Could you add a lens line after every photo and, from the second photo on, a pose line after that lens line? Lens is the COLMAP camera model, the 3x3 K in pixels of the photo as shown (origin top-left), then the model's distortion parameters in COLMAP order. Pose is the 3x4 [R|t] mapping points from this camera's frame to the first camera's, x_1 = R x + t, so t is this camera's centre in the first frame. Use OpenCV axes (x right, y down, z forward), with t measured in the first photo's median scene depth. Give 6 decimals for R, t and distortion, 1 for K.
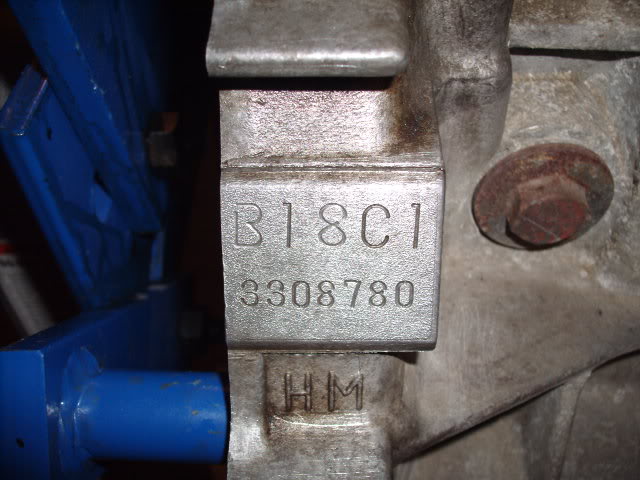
lens RADIAL K [[698.2, 0, 320.0], [0, 698.2, 239.5], [0, 0, 1]] dist [-0.119780, 0.000000]
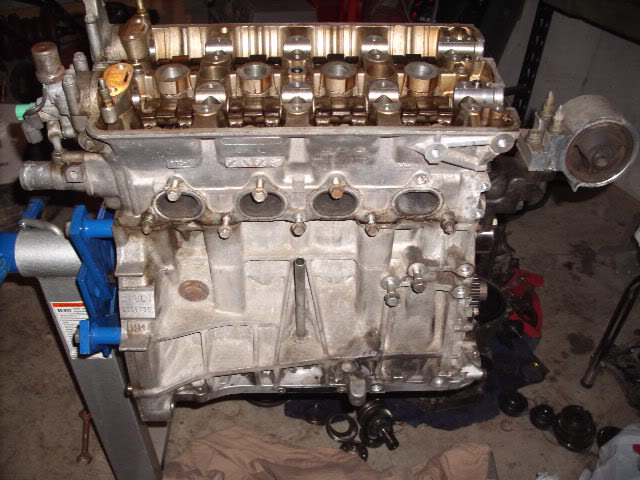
lens RADIAL K [[698.2, 0, 319.9], [0, 698.2, 240.5], [0, 0, 1]] dist [-0.119780, 0.000000]
pose [[0.999320, -0.014603, 0.033868, 1.310156], [0.017213, 0.996799, -0.078079, -0.022646], [-0.032620, 0.078608, 0.996372, -4.731727]]
